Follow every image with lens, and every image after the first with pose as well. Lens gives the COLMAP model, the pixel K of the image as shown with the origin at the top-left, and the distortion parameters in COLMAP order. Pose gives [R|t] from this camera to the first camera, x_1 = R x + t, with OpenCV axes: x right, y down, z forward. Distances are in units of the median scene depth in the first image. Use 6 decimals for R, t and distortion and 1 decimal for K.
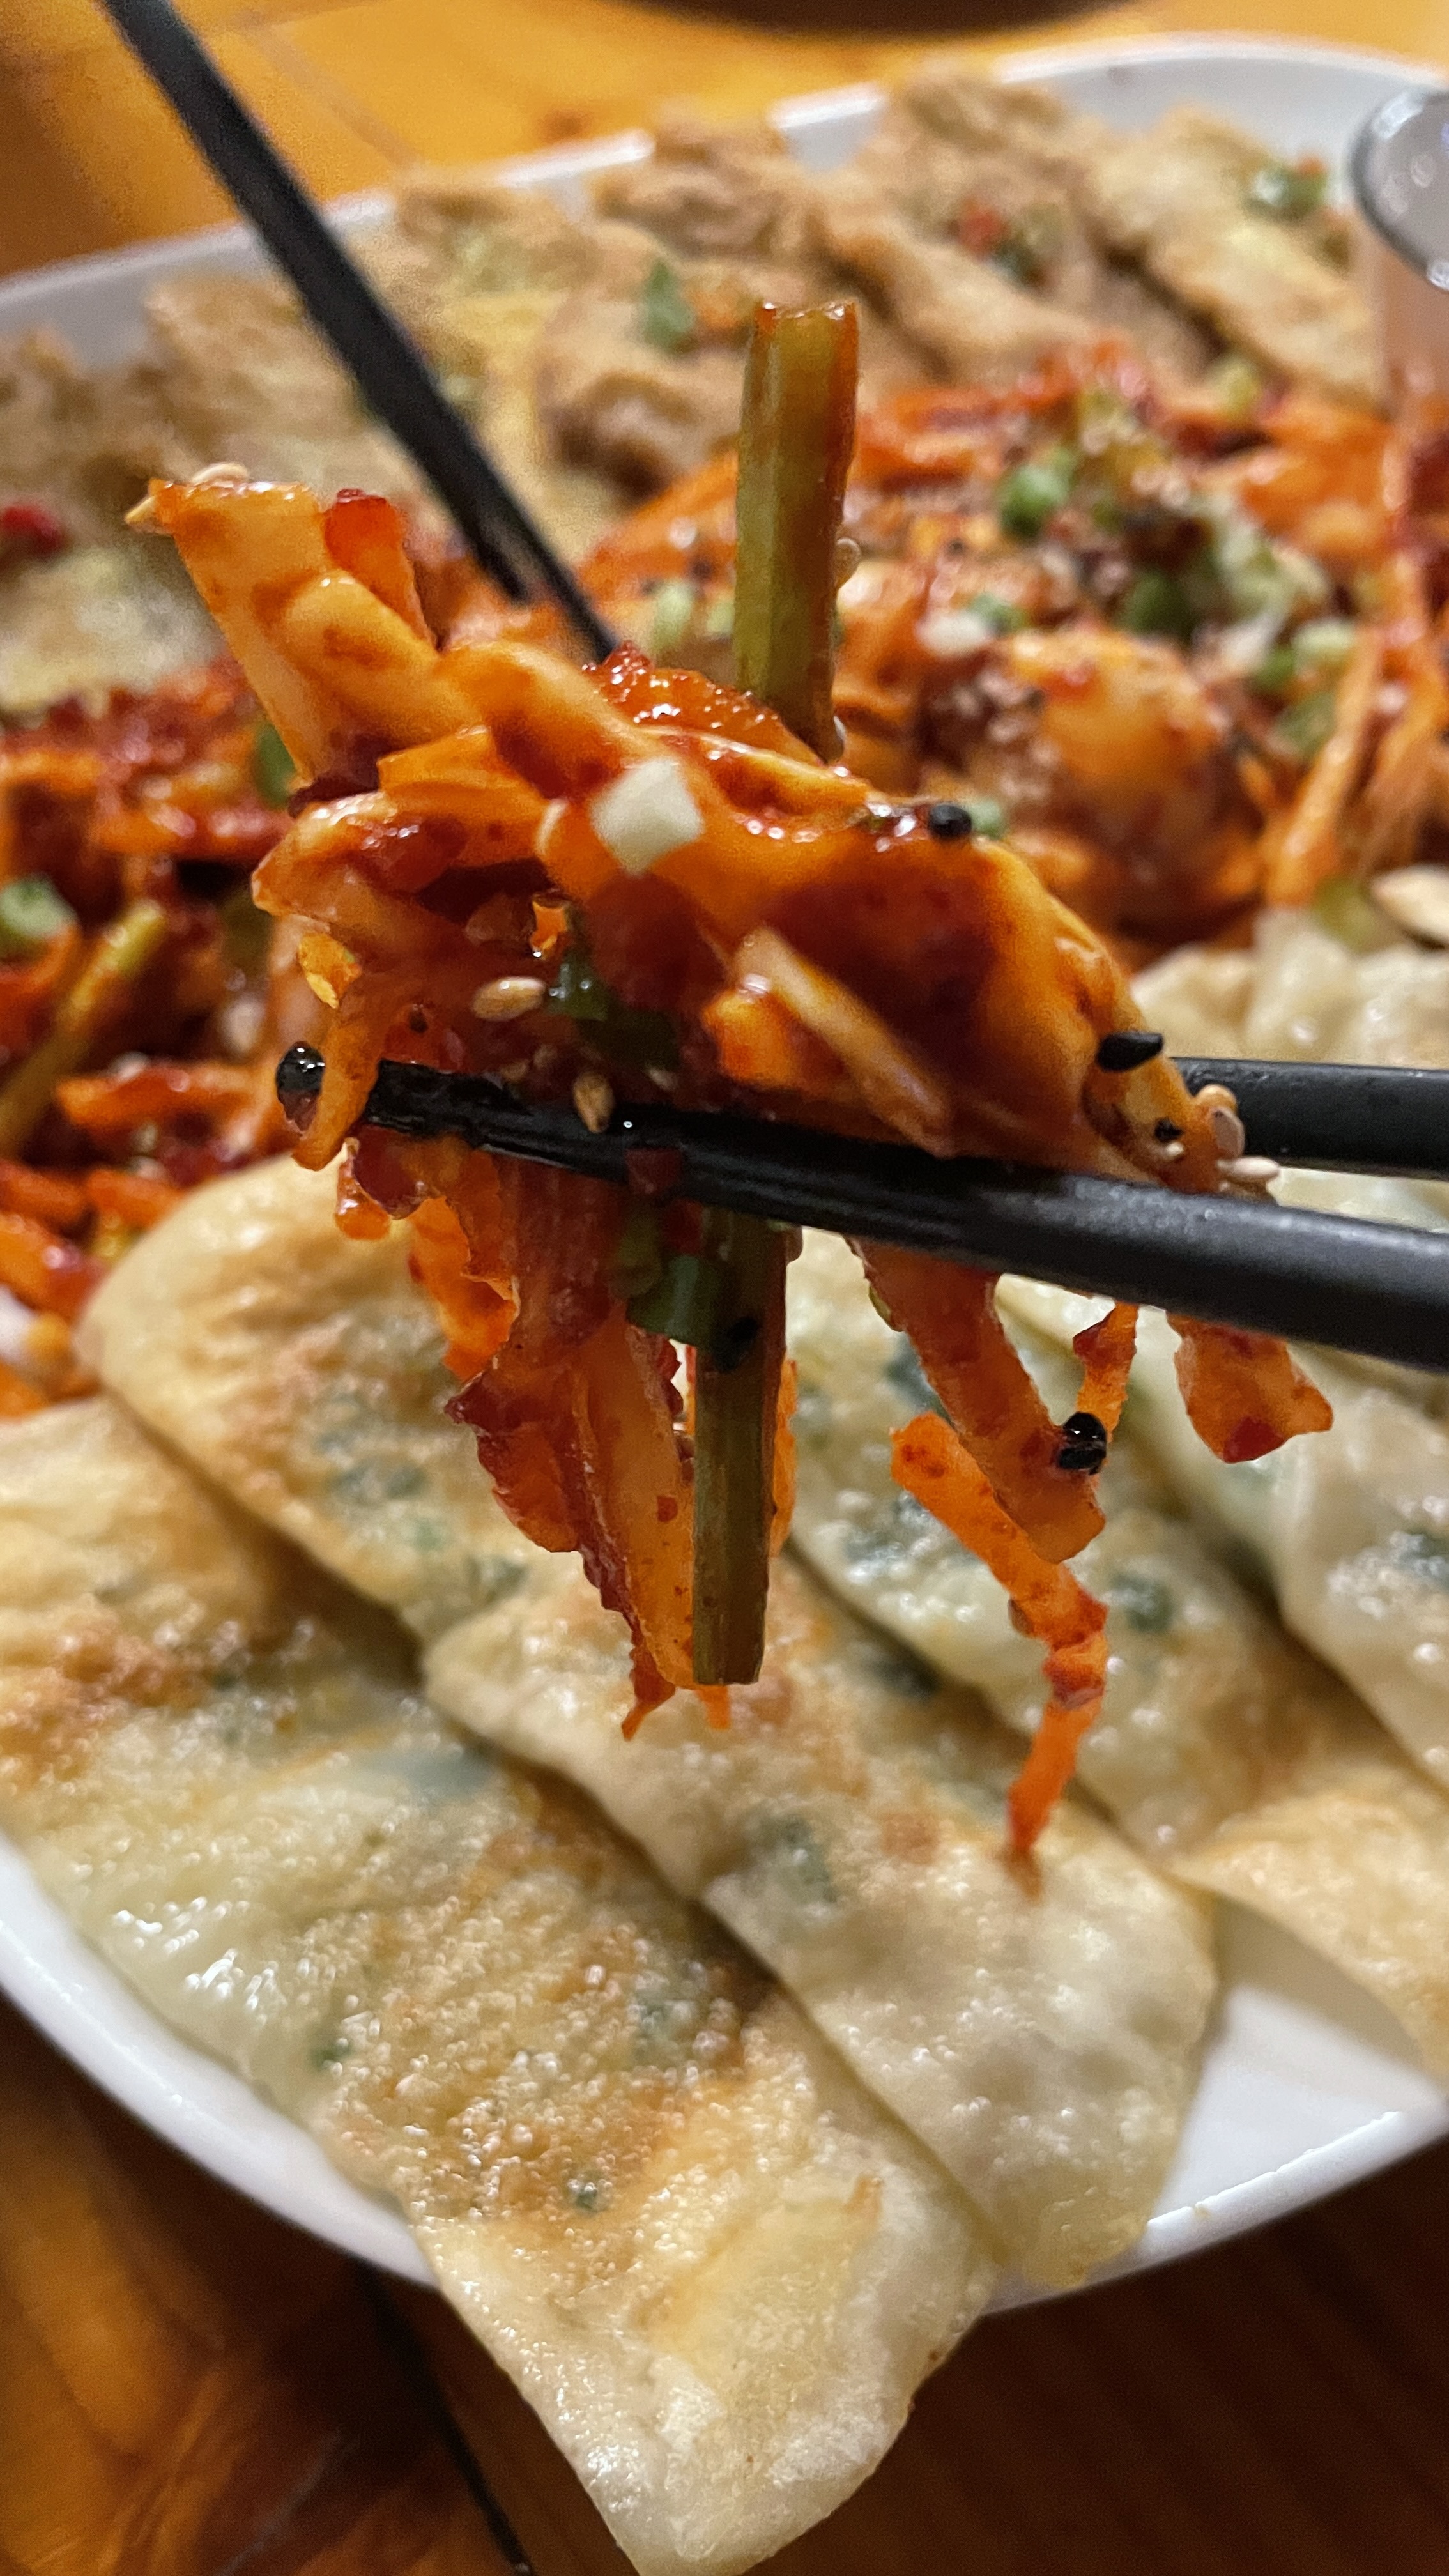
lens RADIAL K [[2060.6, 0, 735.5], [0, 2060.6, 1321.4], [0, 0, 1]] dist [0.083244, -0.143241]
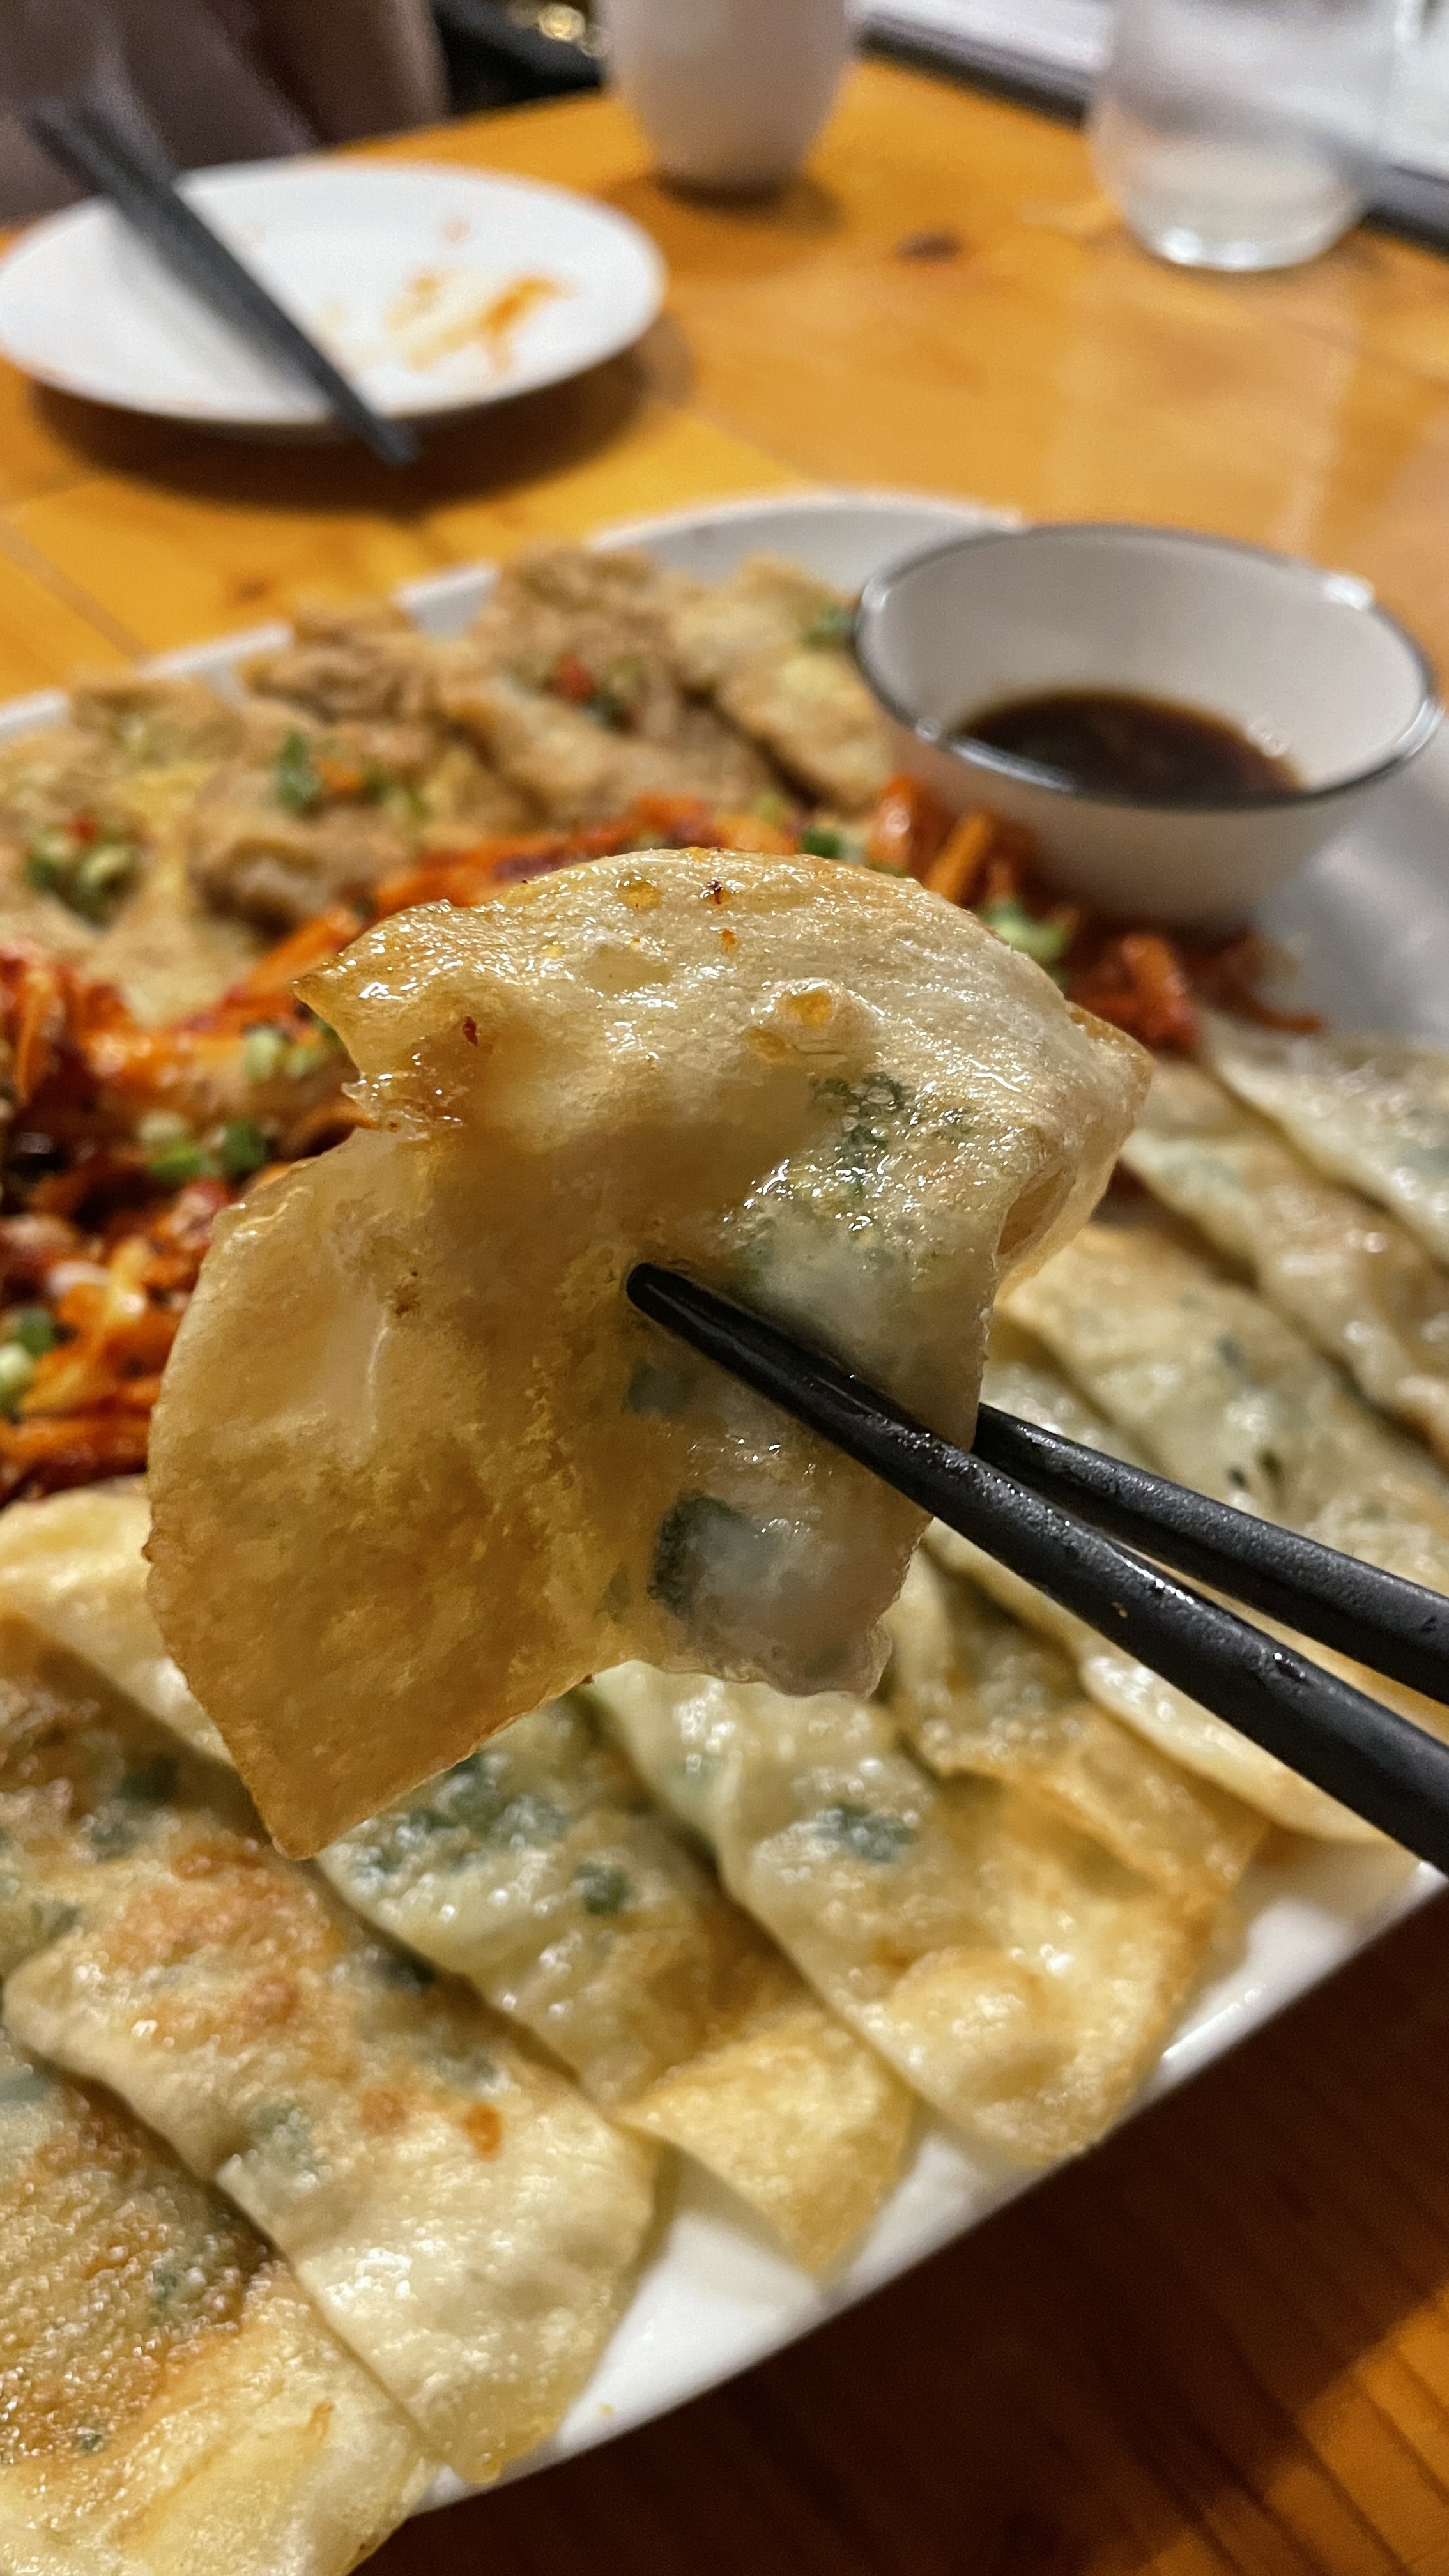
lens RADIAL K [[2060.6, 0, 735.5], [0, 2060.6, 1321.4], [0, 0, 1]] dist [0.083244, -0.143241]
pose [[0.996498, -0.080021, 0.024275, 0.283015], [0.082116, 0.991263, -0.103217, -0.064709], [-0.015803, 0.104849, 0.994363, -0.253606]]
